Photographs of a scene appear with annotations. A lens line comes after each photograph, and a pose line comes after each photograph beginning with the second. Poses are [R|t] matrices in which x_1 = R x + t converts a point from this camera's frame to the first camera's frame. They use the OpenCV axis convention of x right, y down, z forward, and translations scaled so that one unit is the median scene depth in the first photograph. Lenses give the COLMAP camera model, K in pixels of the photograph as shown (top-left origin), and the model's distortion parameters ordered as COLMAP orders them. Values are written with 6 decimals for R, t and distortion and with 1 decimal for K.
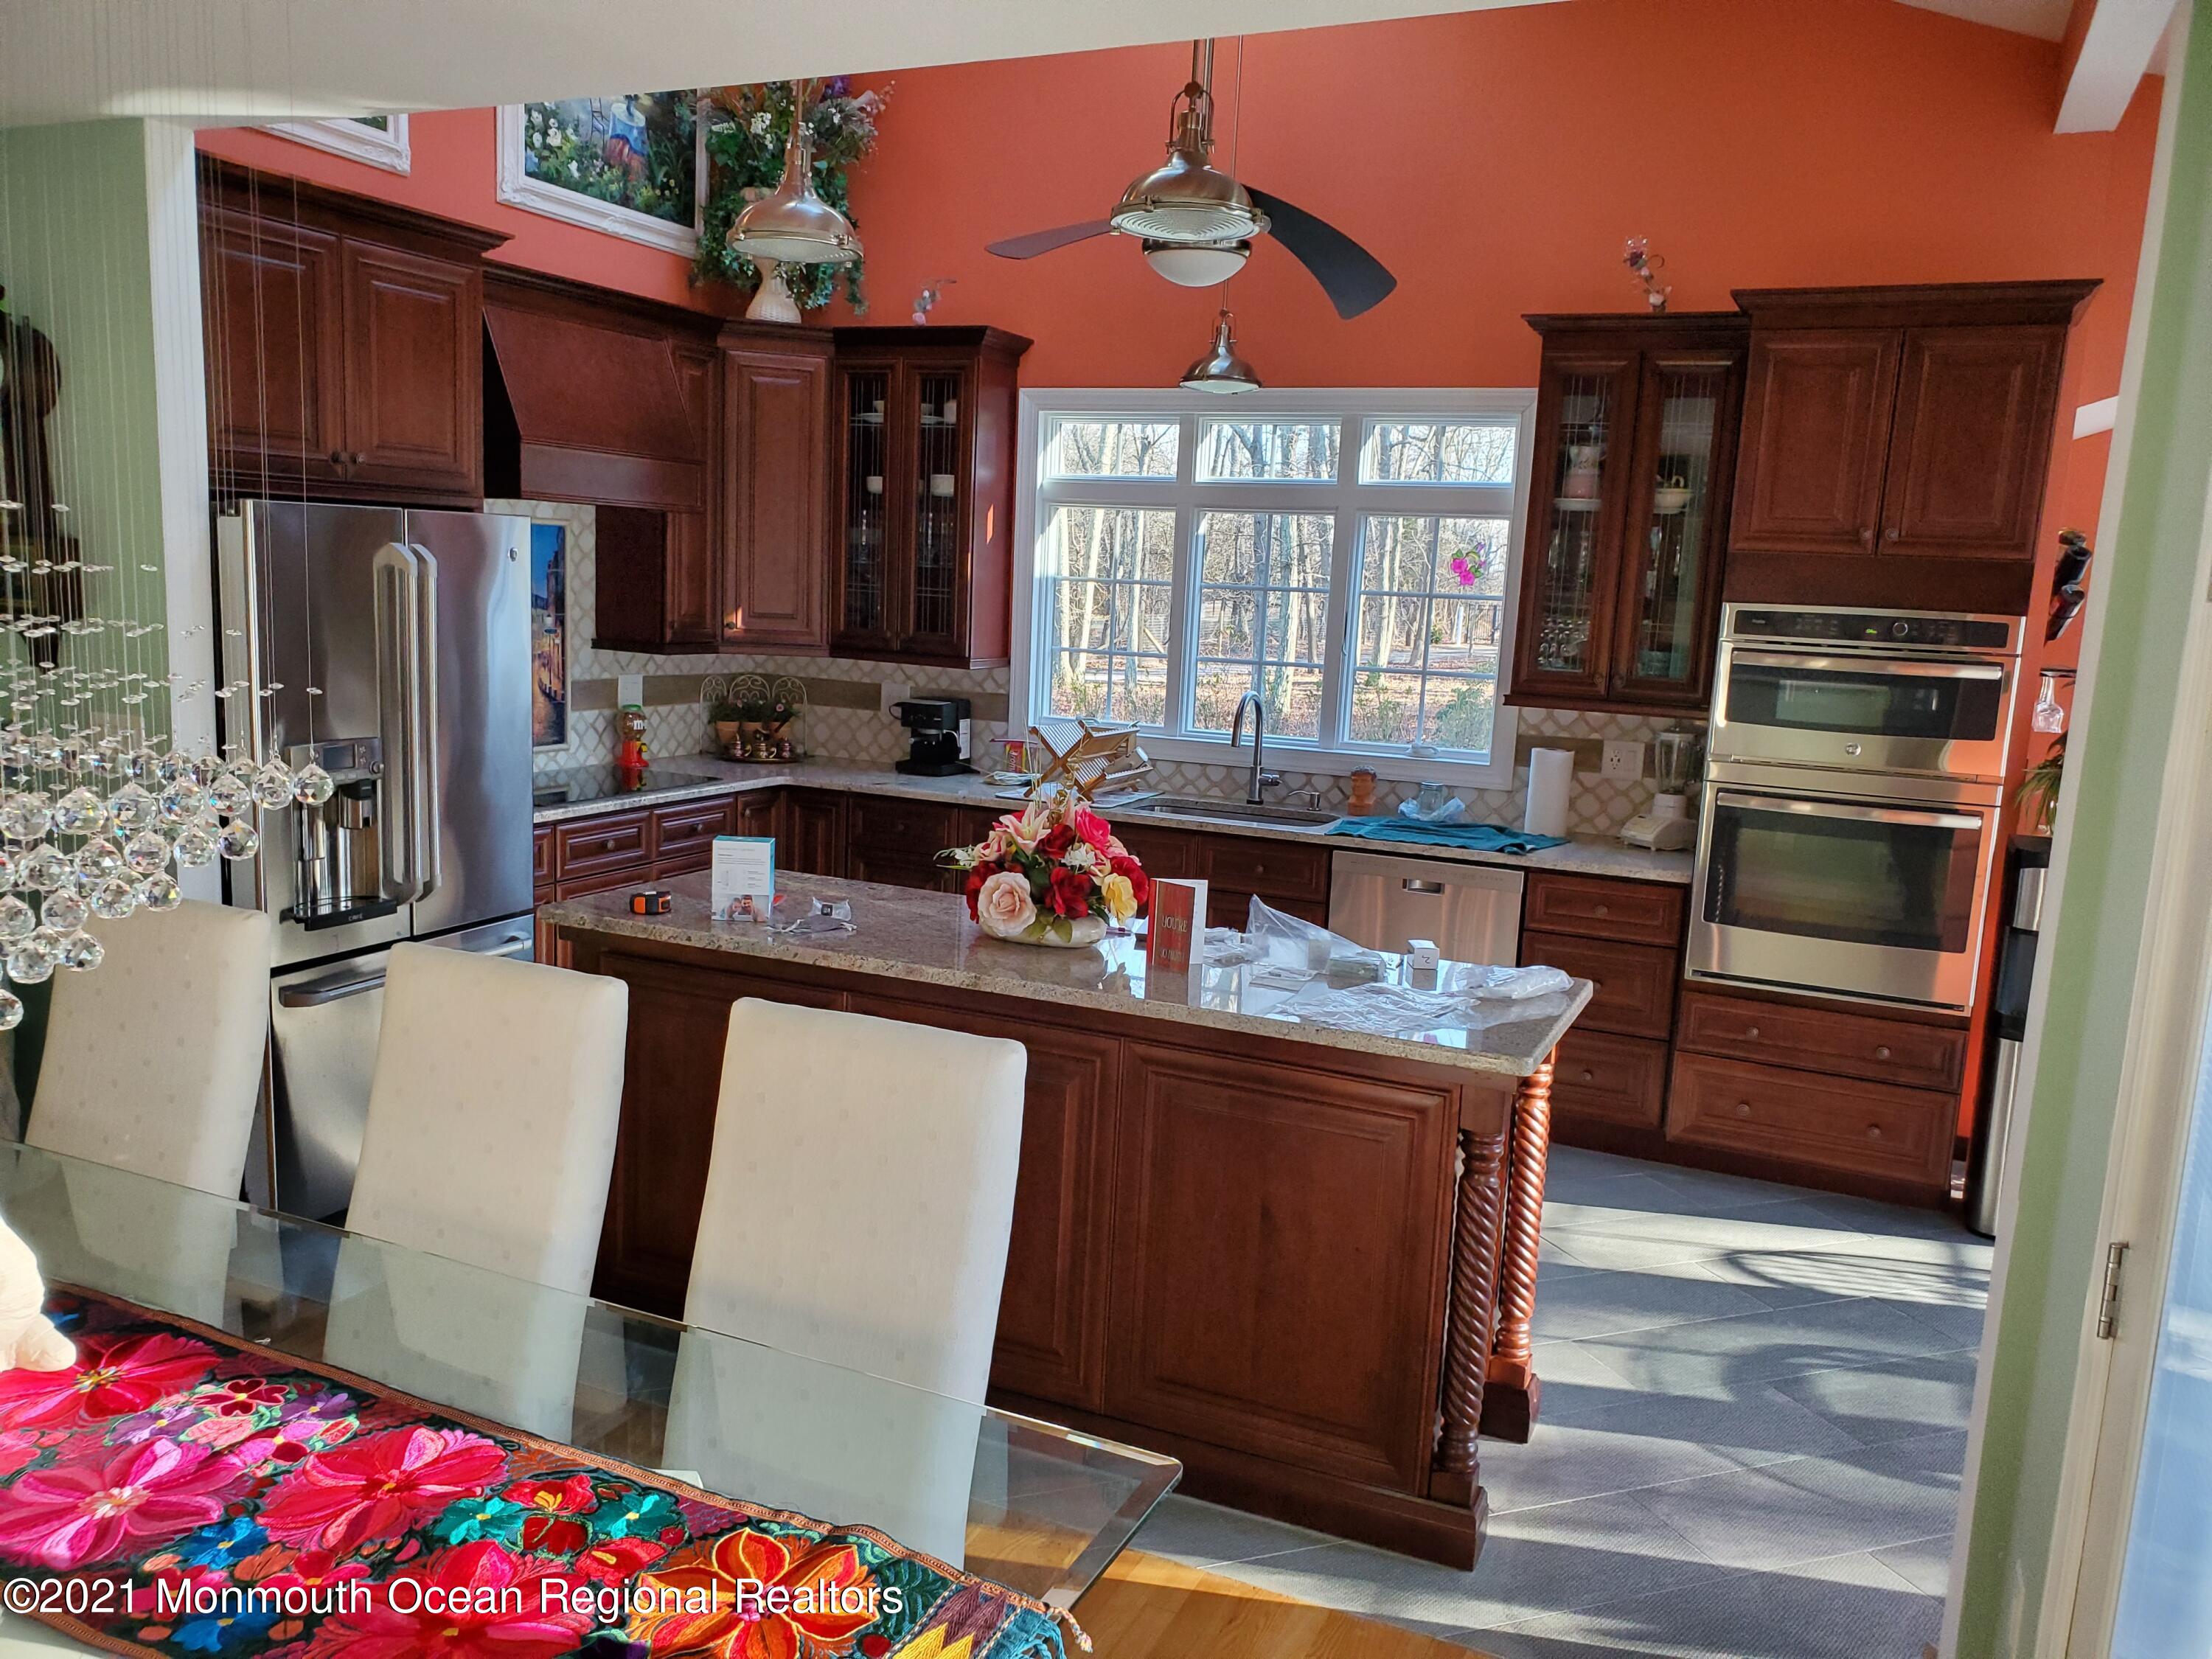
lens RADIAL K [[1732.4, 0, 1112.3], [0, 1732.4, 834.5], [0, 0, 1]] dist [0.014602, -0.001182]
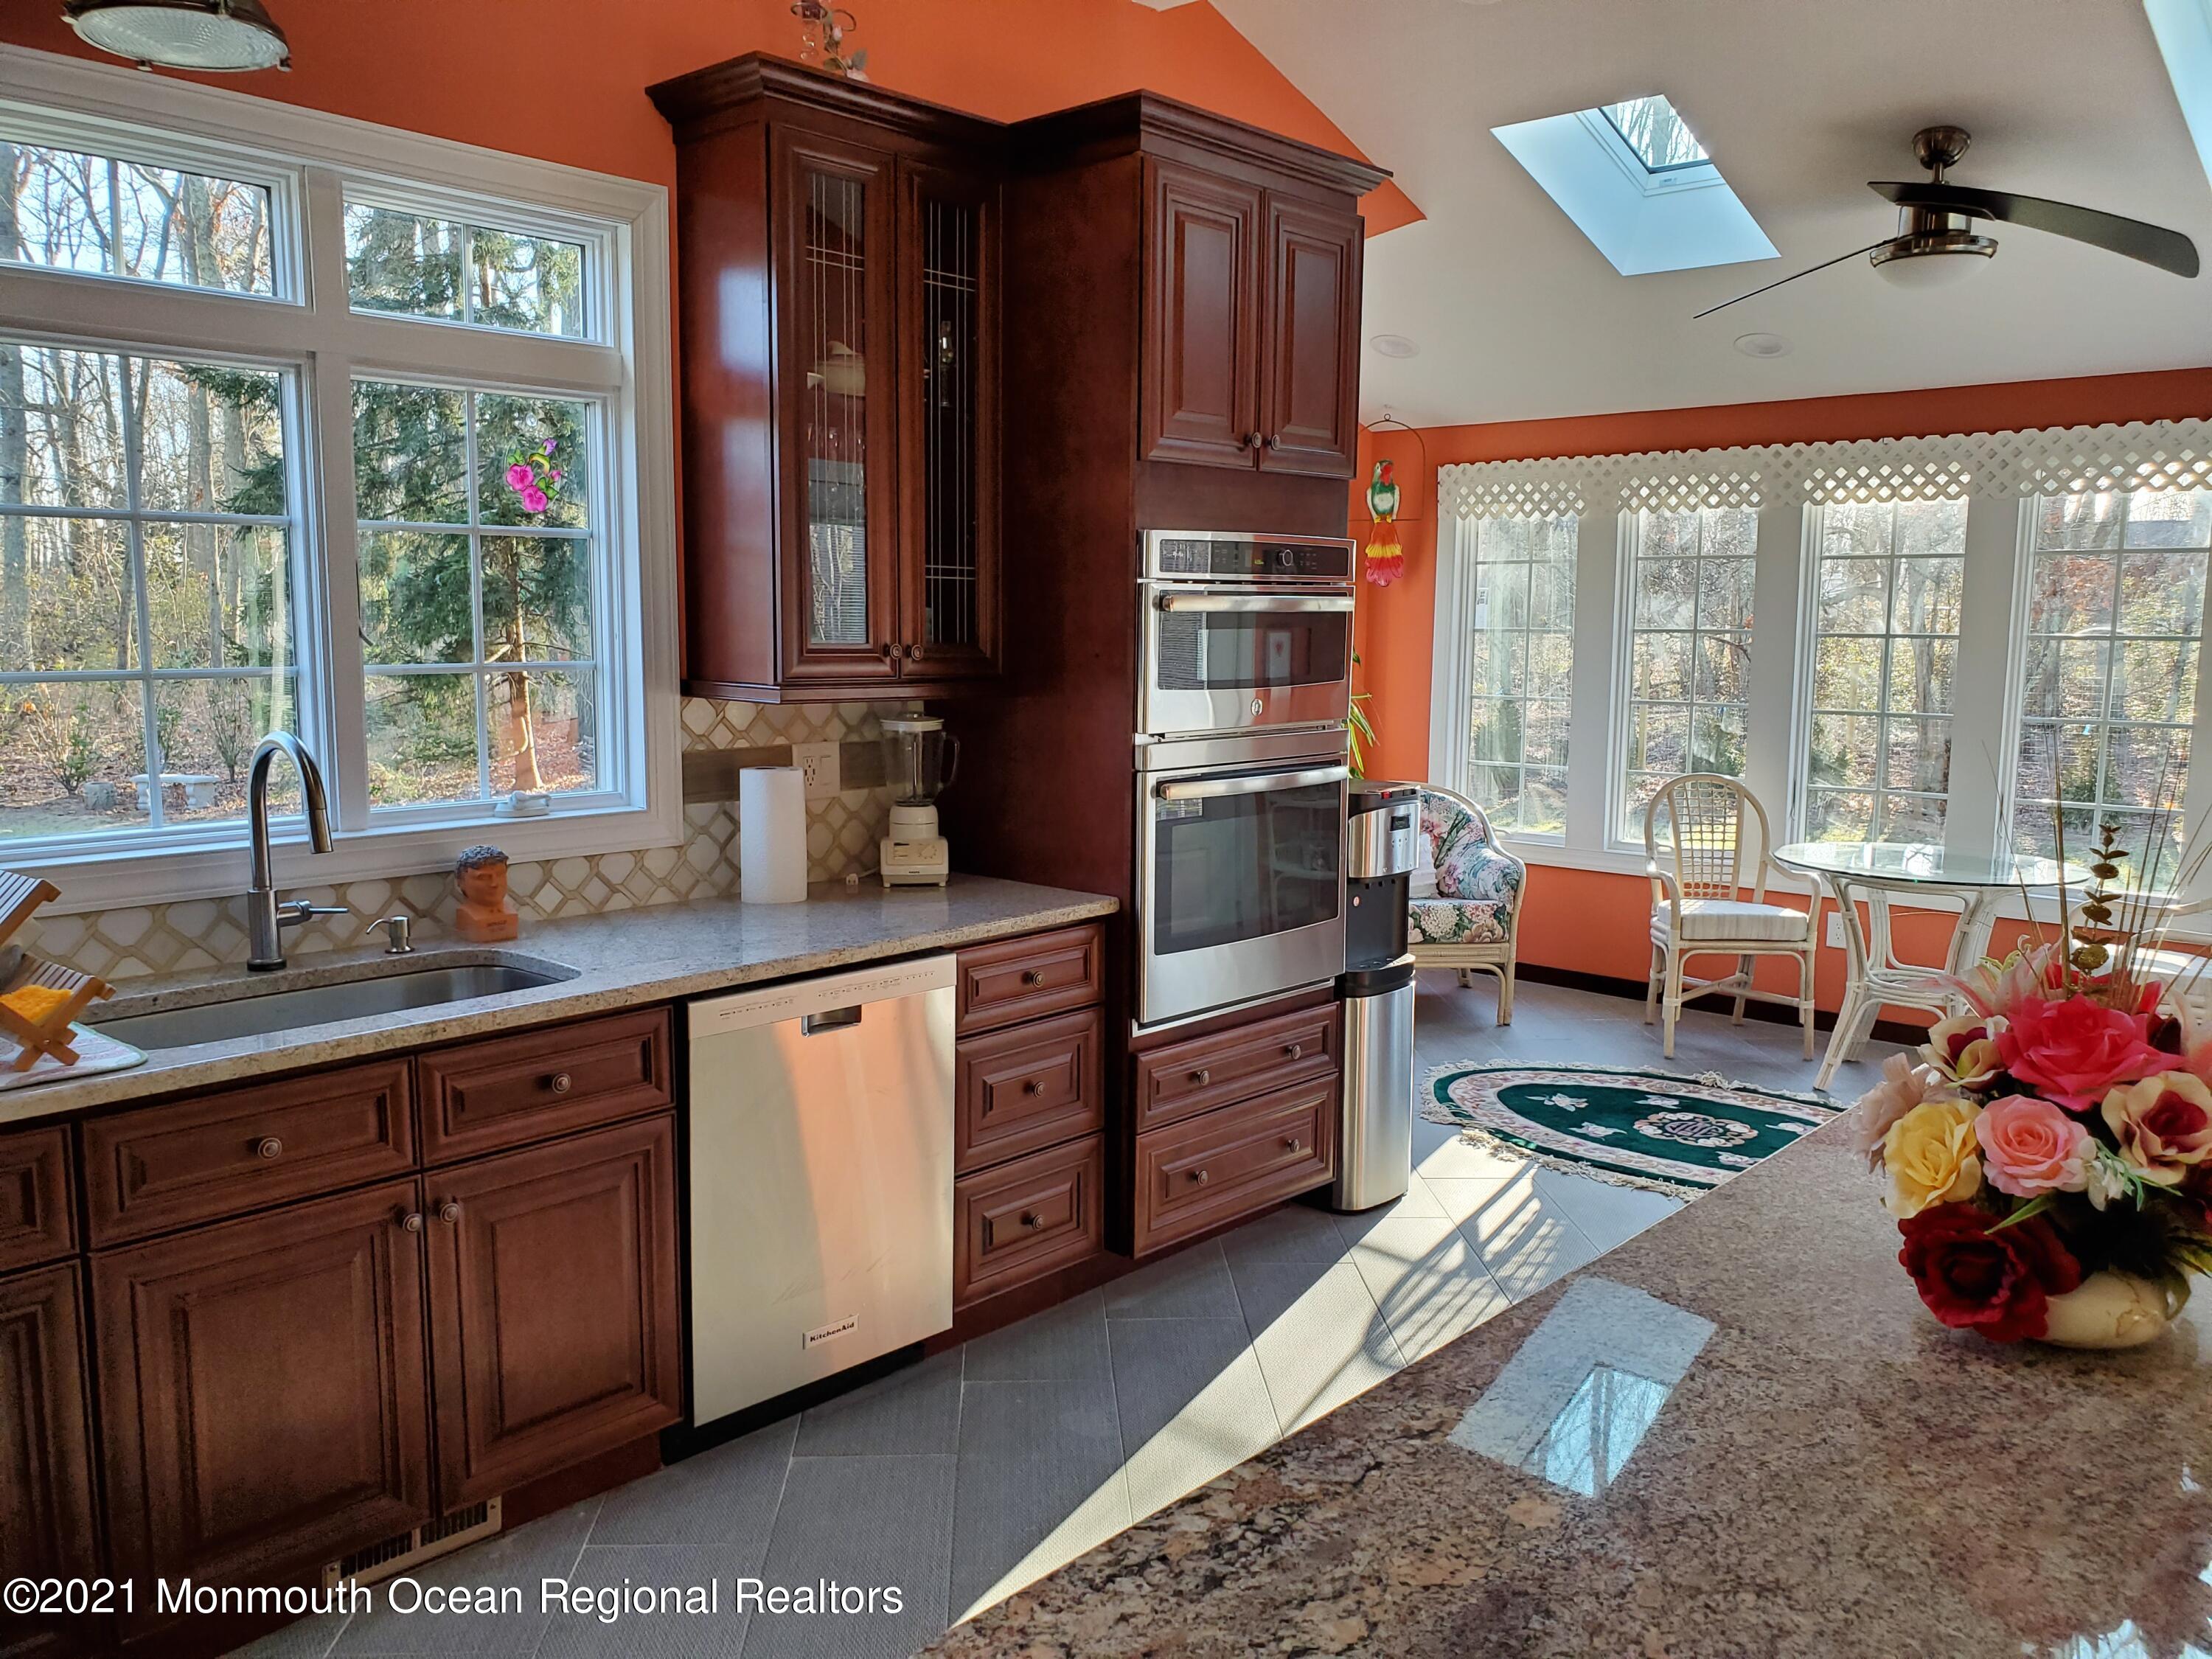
lens RADIAL K [[1732.4, 0, 1112.3], [0, 1732.4, 834.5], [0, 0, 1]] dist [0.014602, -0.001182]
pose [[0.342235, -0.169962, 0.924115, -0.305275], [0.150285, 0.980744, 0.124721, -0.086504], [-0.927518, 0.096196, 0.361188, 0.651798]]
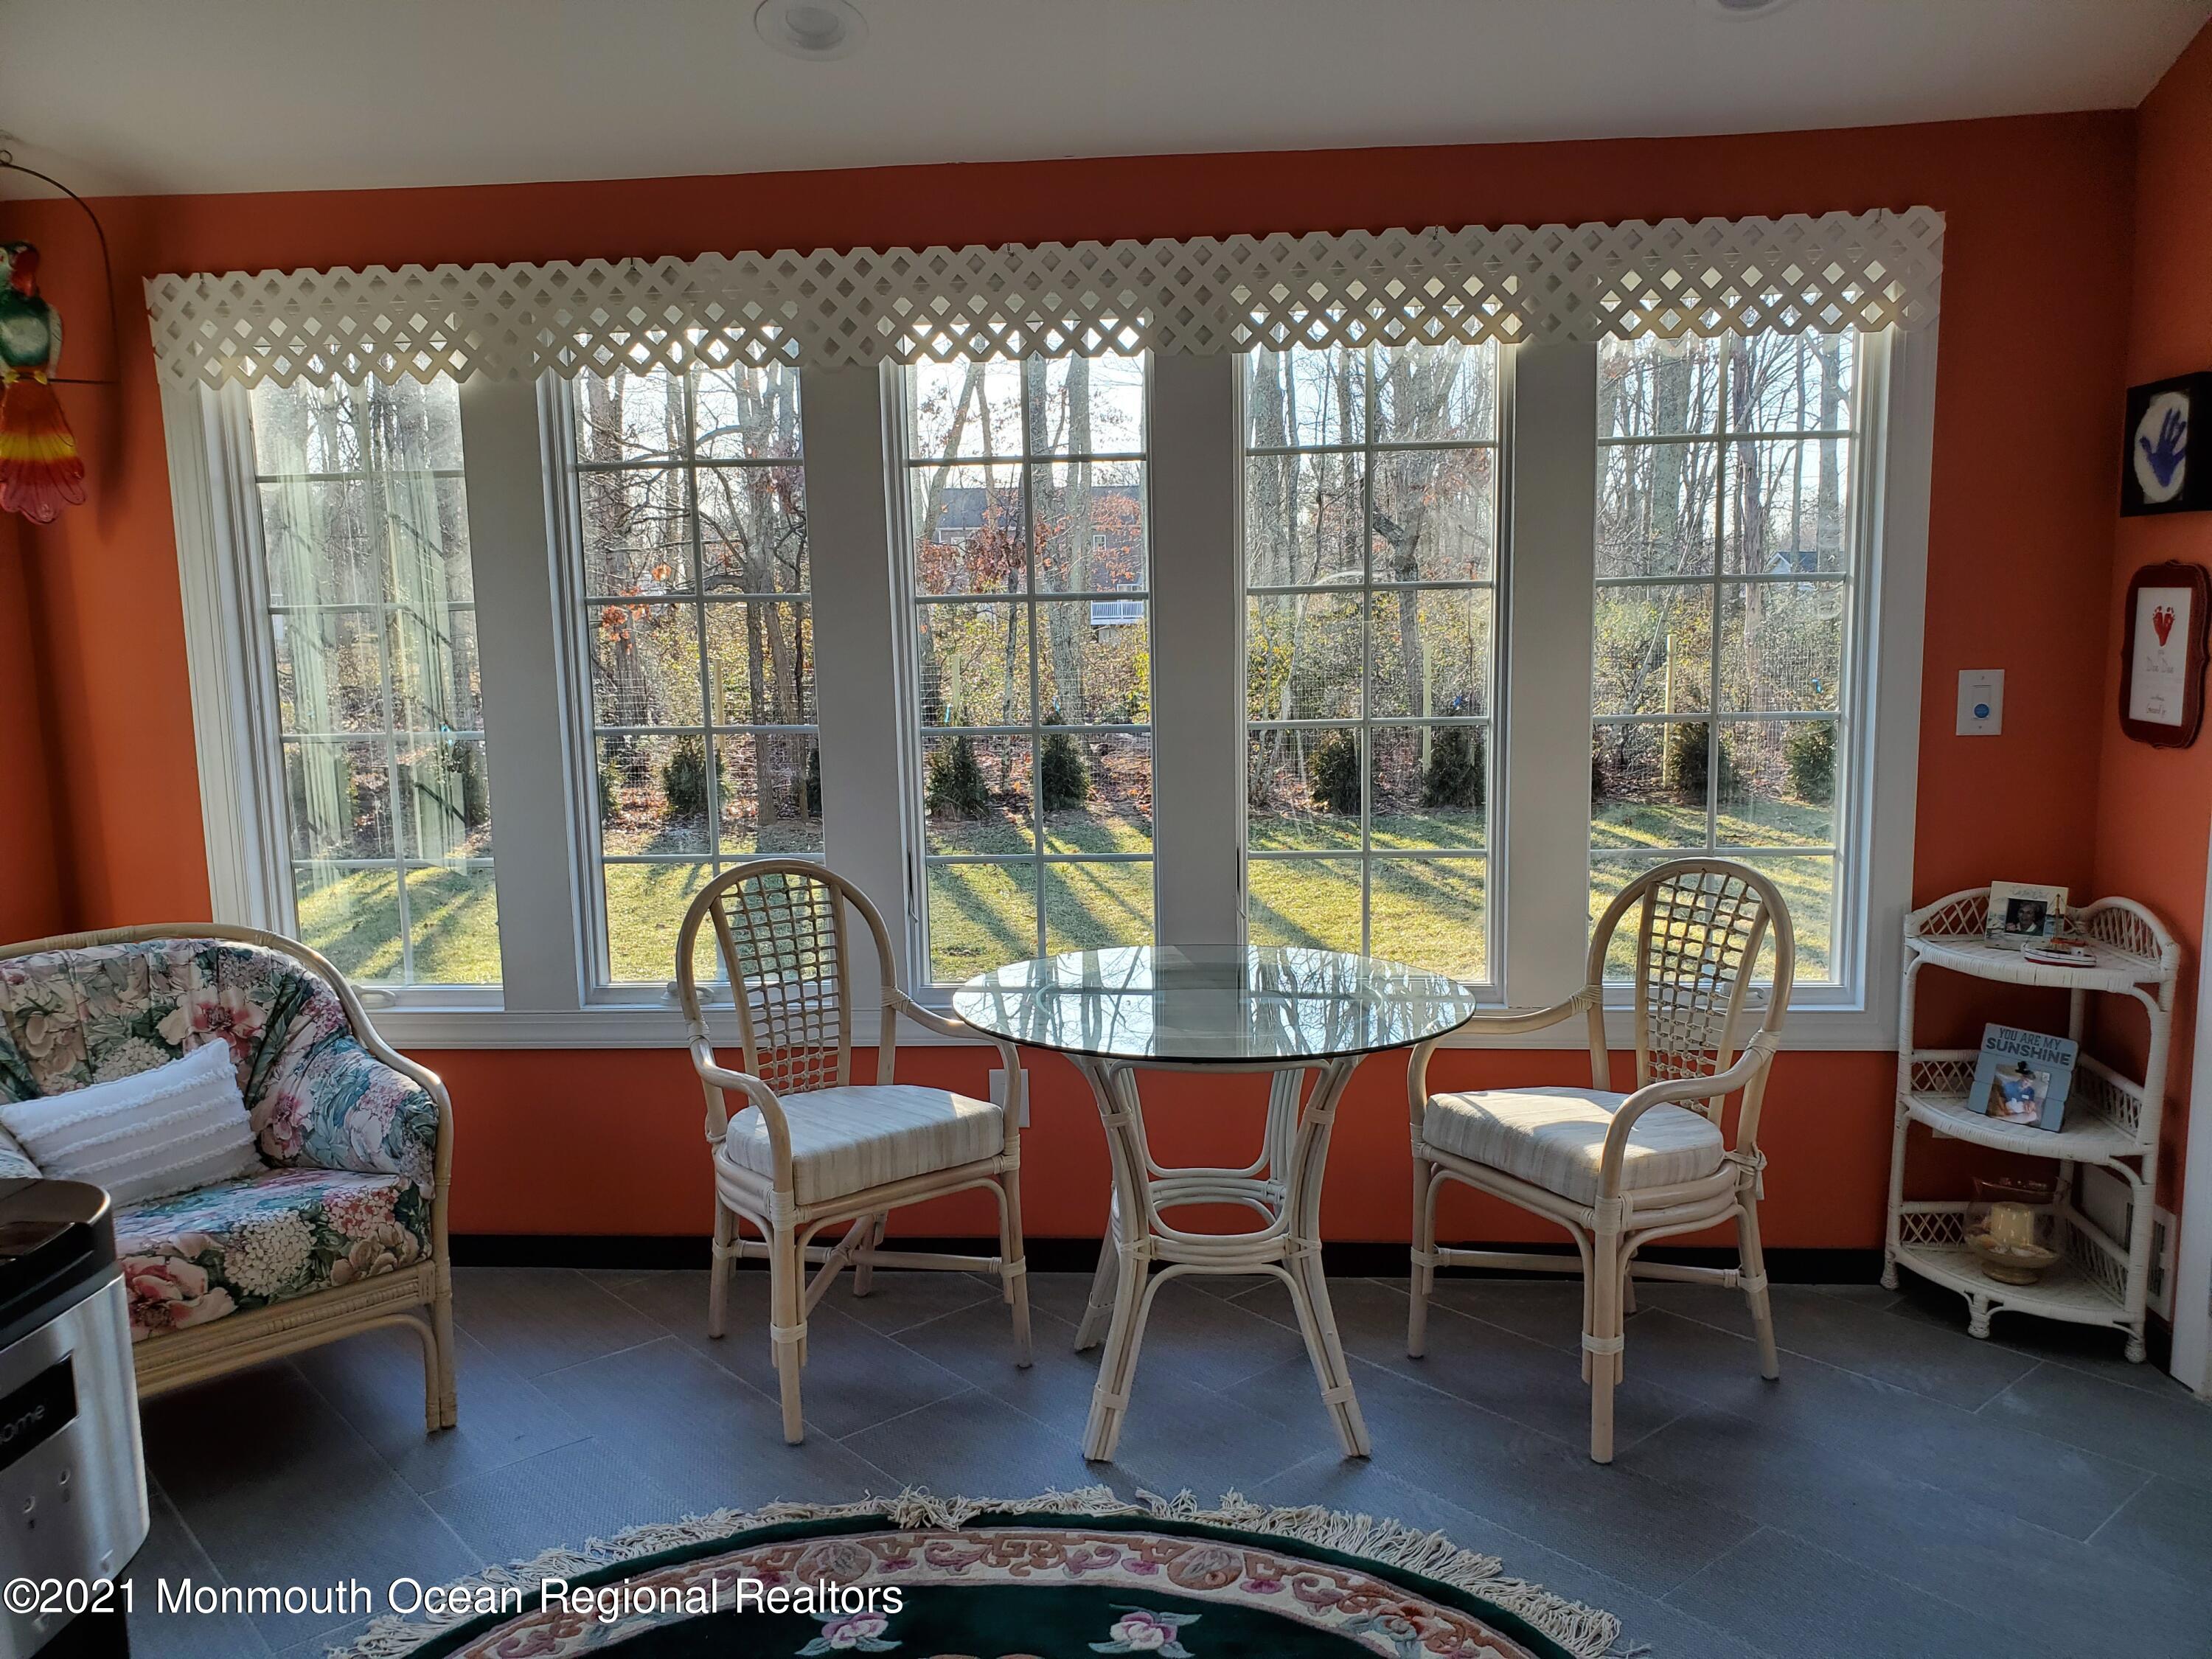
lens RADIAL K [[1732.4, 0, 1112.3], [0, 1732.4, 834.5], [0, 0, 1]] dist [0.014602, -0.001182]
pose [[-0.298346, -0.186042, 0.936151, 0.299036], [0.150641, 0.959348, 0.238661, -0.061052], [-0.942495, 0.212226, -0.258192, 0.743985]]
